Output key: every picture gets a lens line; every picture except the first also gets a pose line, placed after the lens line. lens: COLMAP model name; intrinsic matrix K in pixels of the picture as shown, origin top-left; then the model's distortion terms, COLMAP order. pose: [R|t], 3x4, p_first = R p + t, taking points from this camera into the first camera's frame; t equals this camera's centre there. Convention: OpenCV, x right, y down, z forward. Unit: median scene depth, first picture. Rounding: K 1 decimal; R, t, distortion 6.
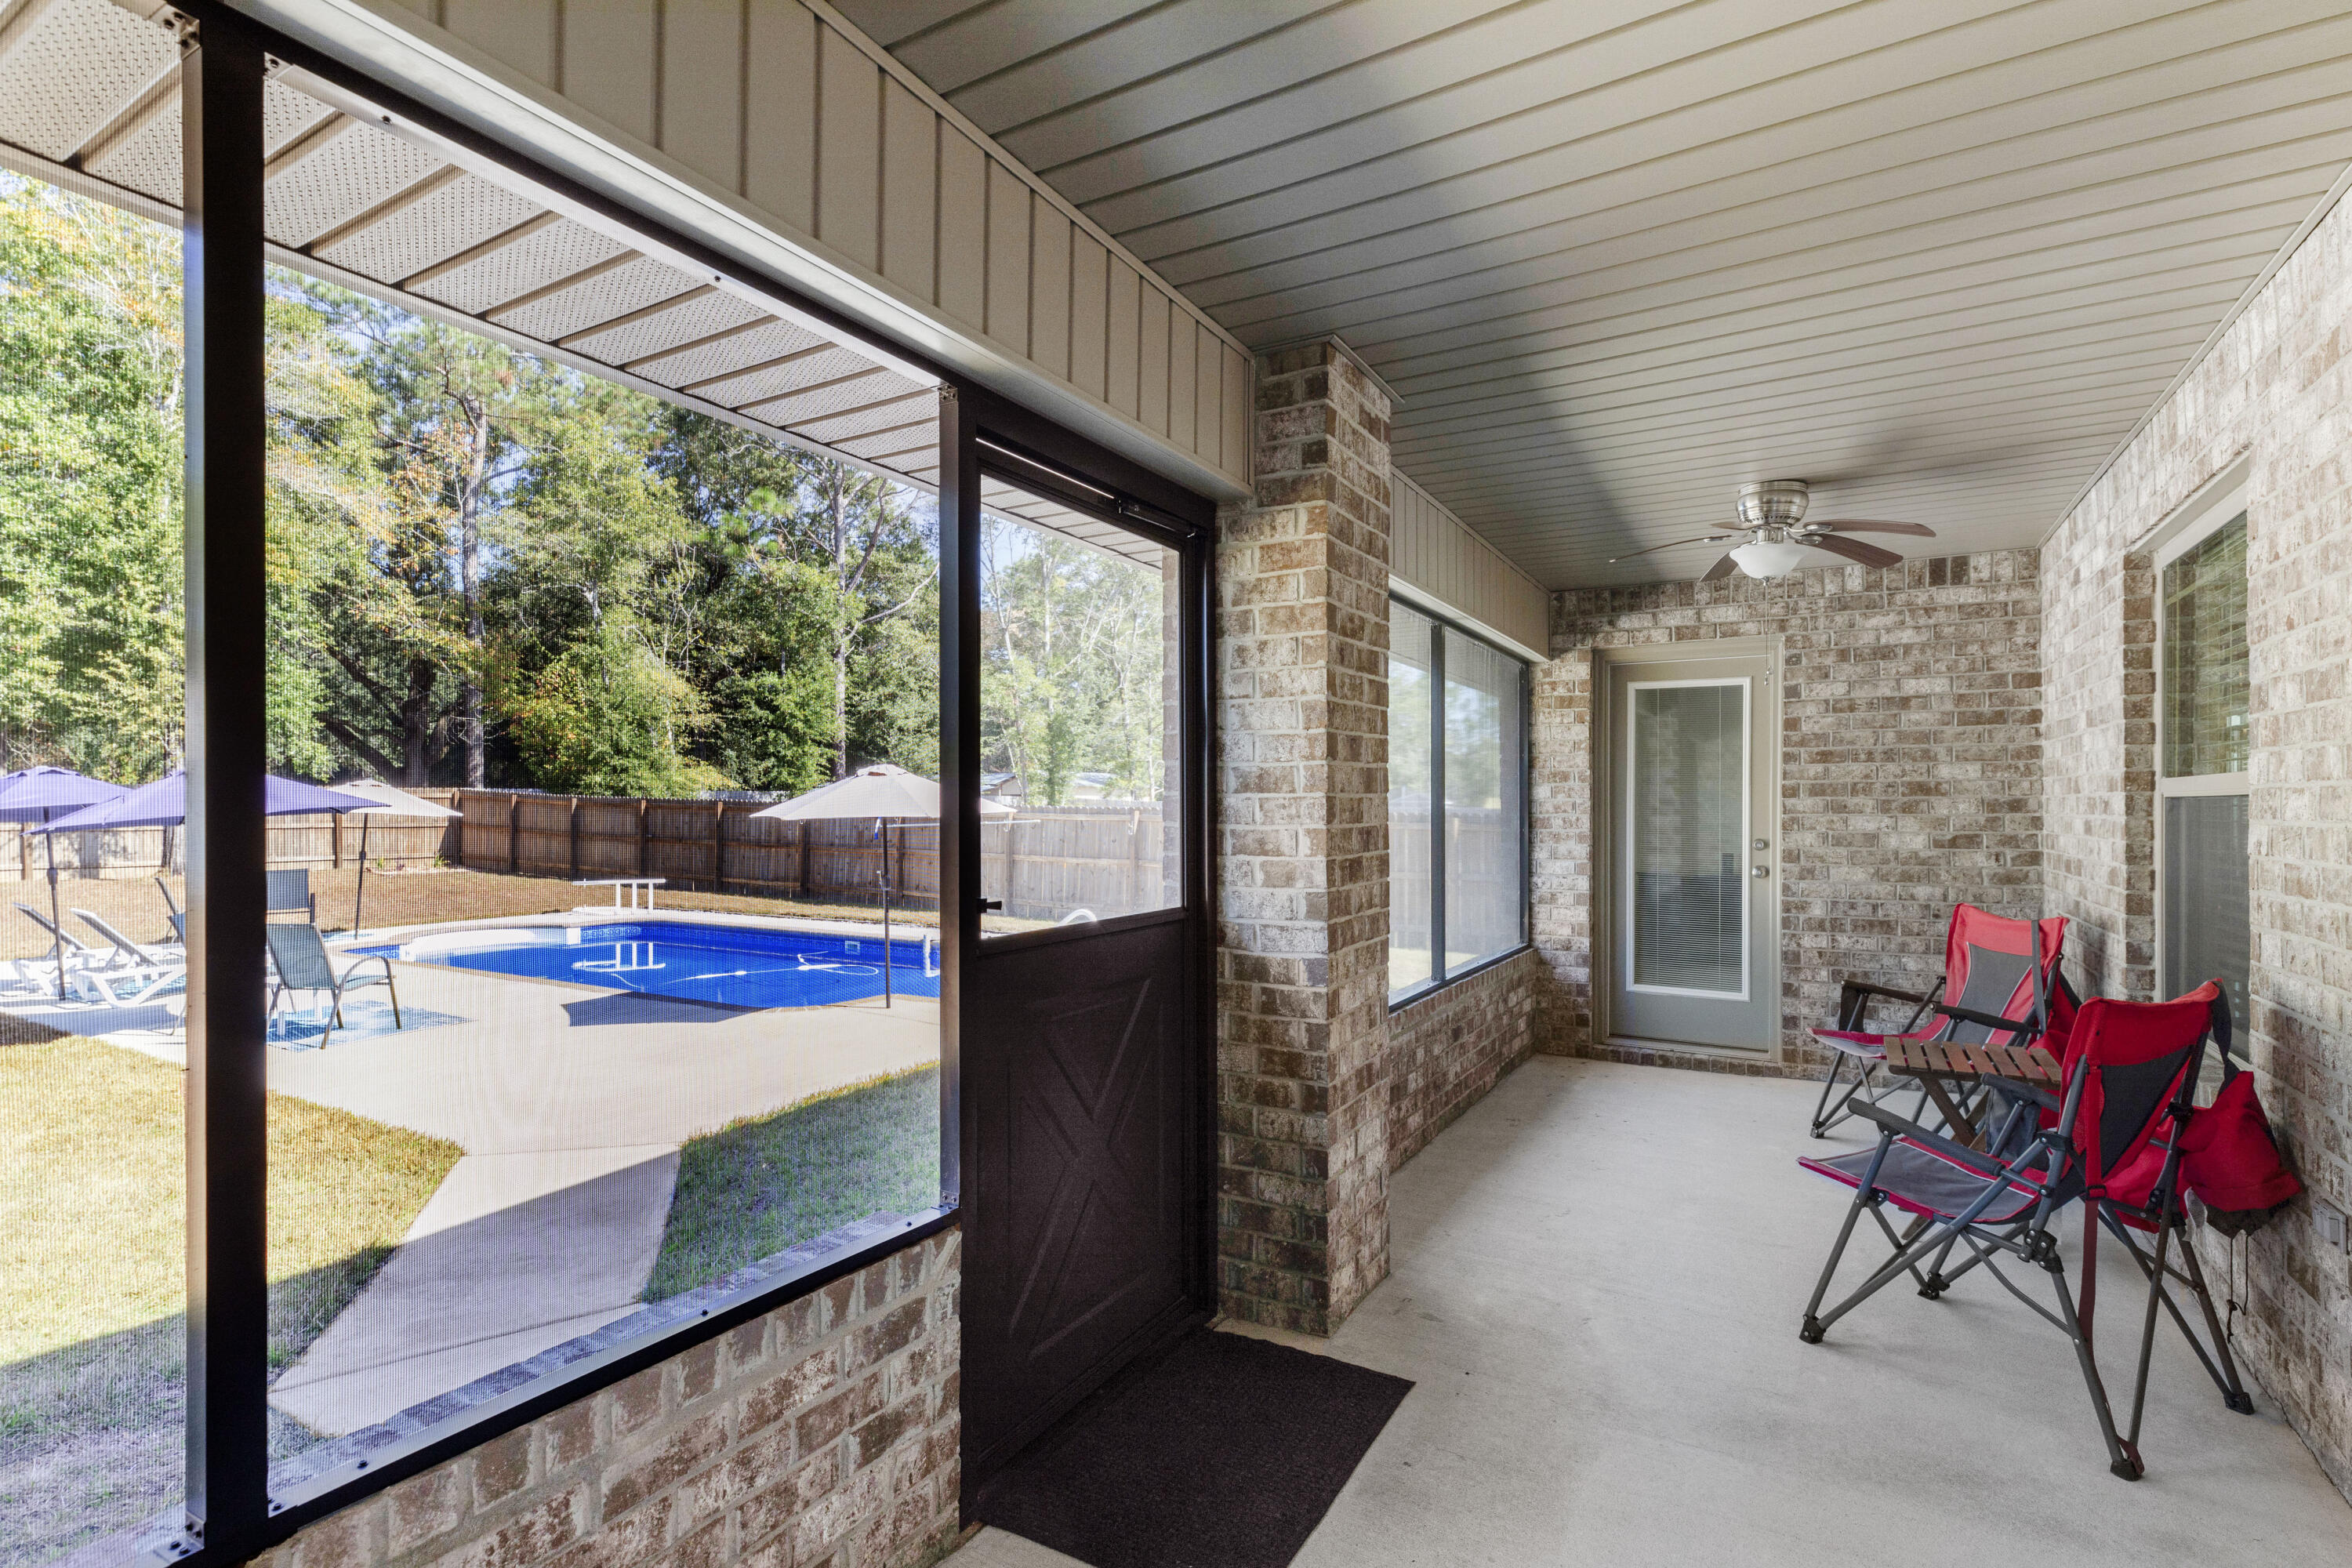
lens RADIAL K [[1094.4, 0, 1166.2], [0, 1094.4, 829.4], [0, 0, 1]] dist [-0.001480, -0.000237]
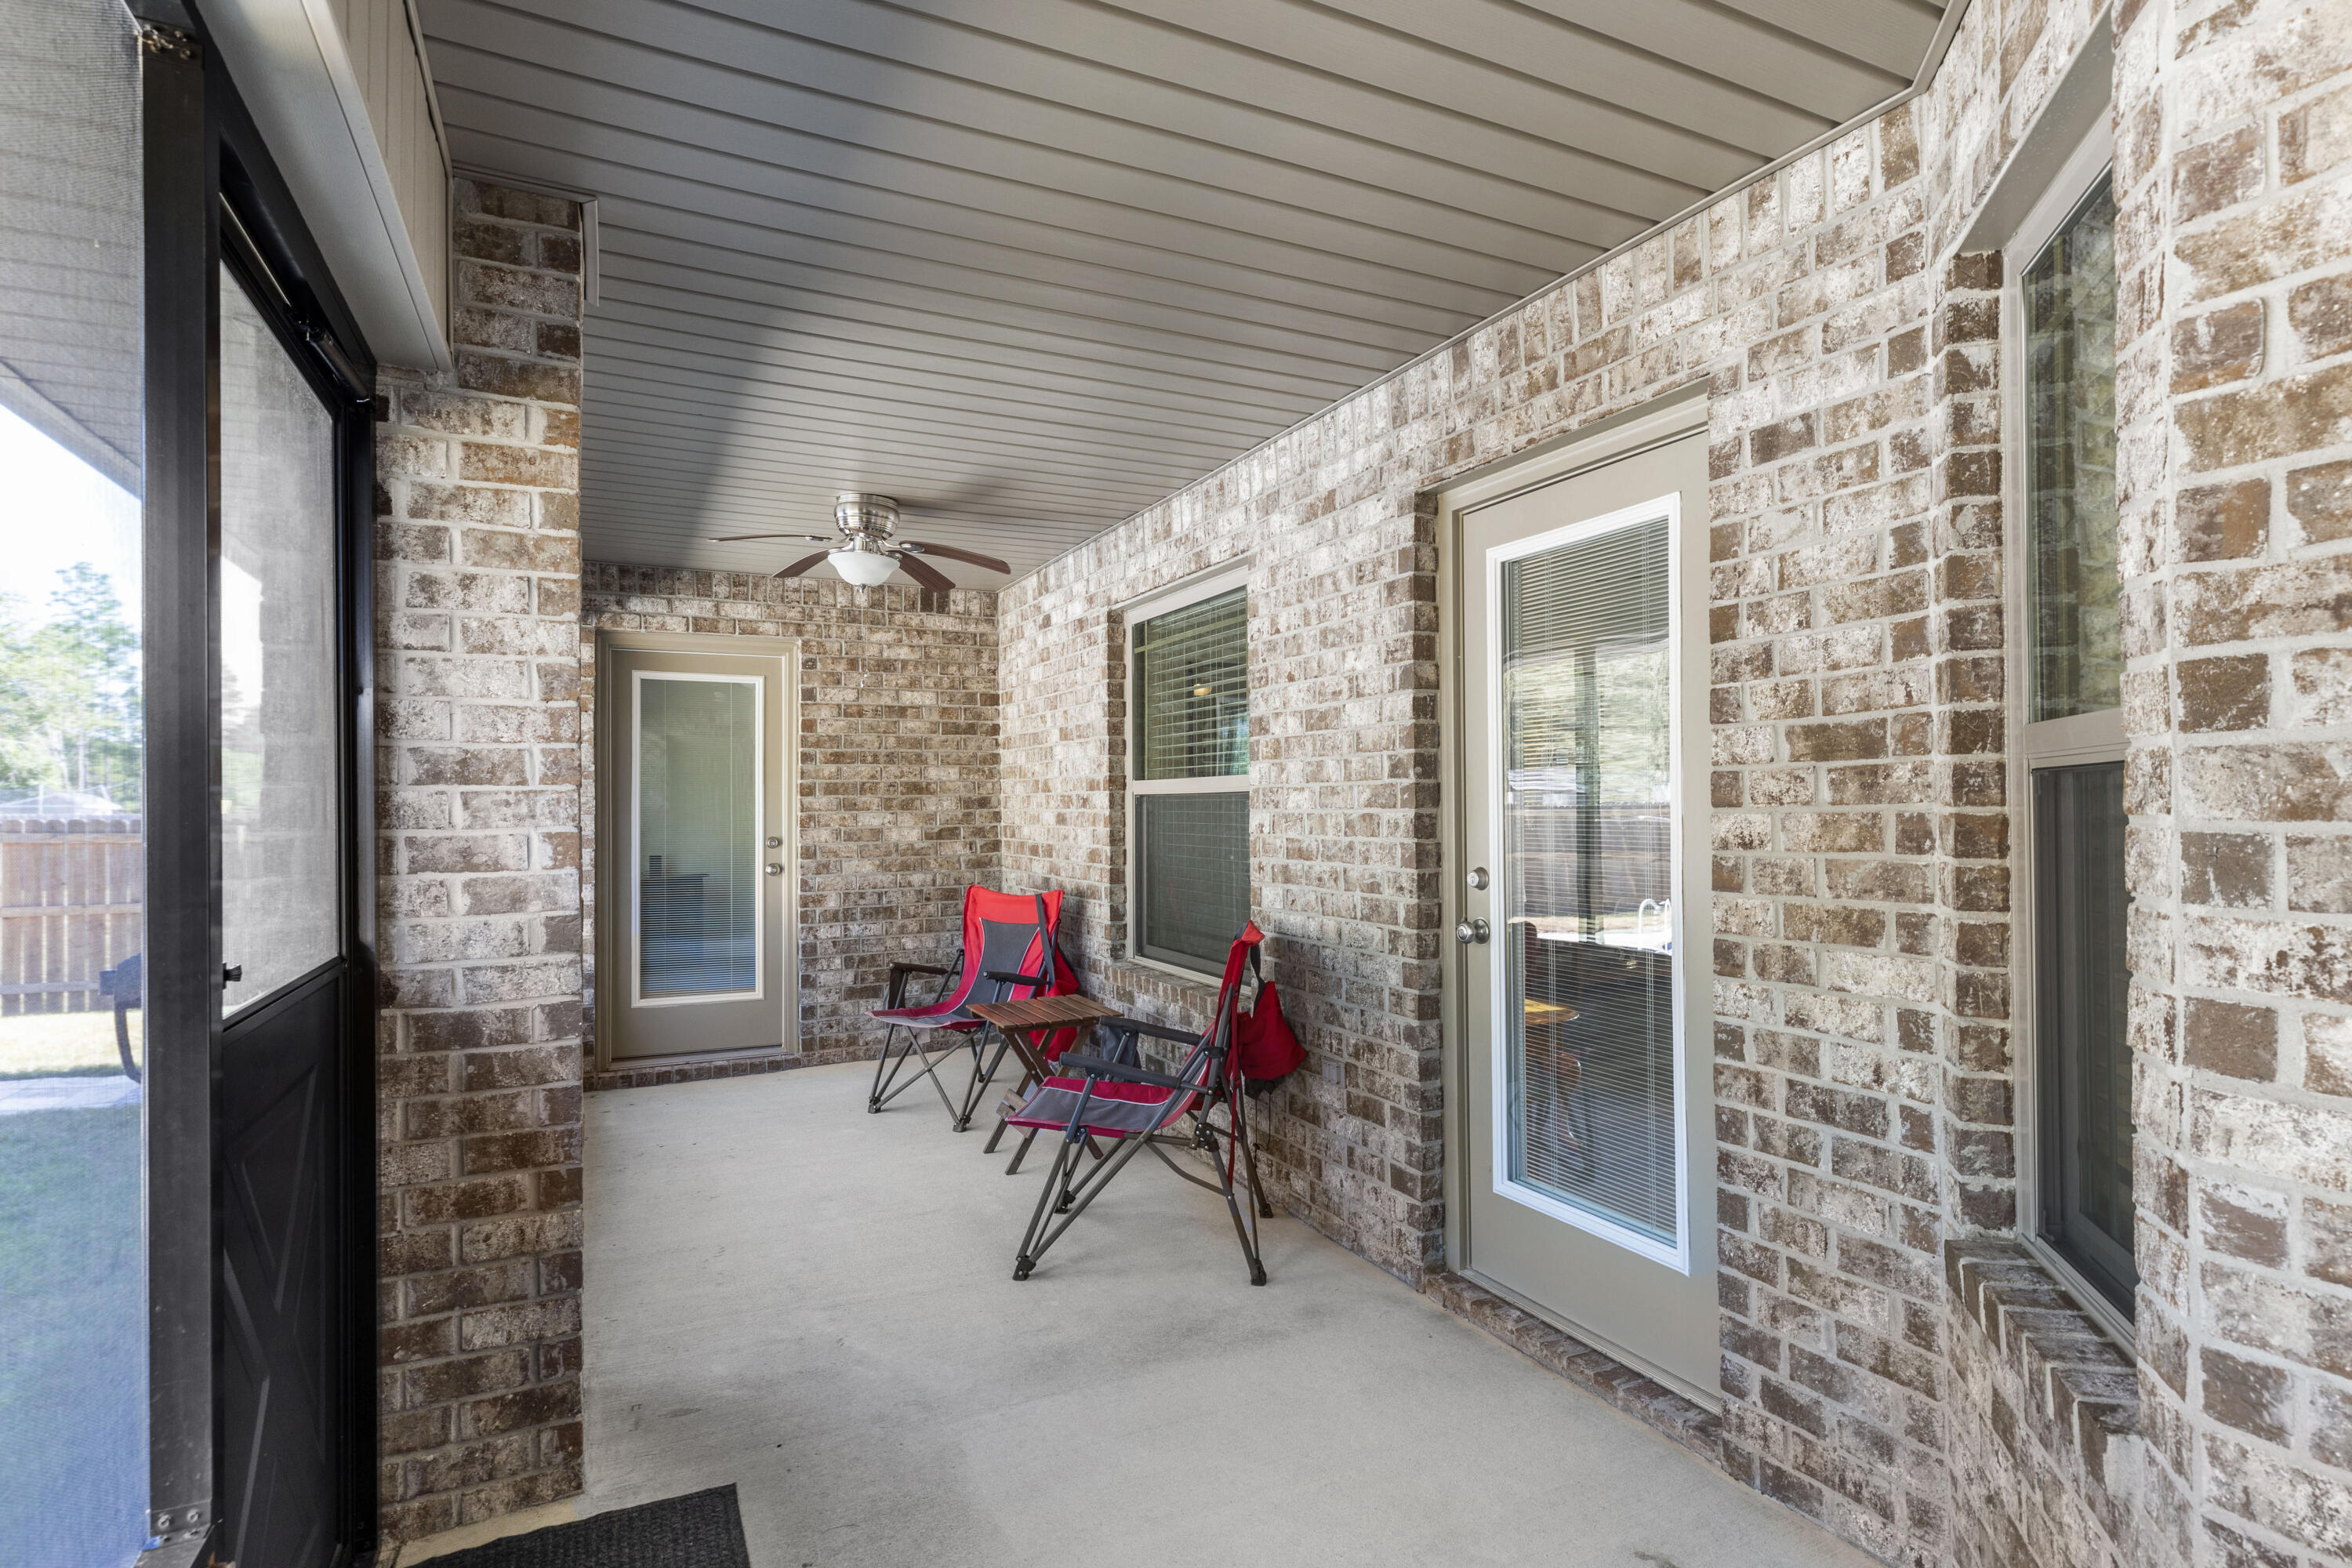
lens RADIAL K [[1158.5, 0, 1168.9], [0, 1158.5, 819.9], [0, 0, 1]] dist [0.000253, -0.000100]
pose [[0.560343, -0.015185, 0.828121, -0.244290], [0.024122, 0.999707, 0.002009, -0.000426], [-0.827909, 0.018850, 0.560545, 0.162595]]
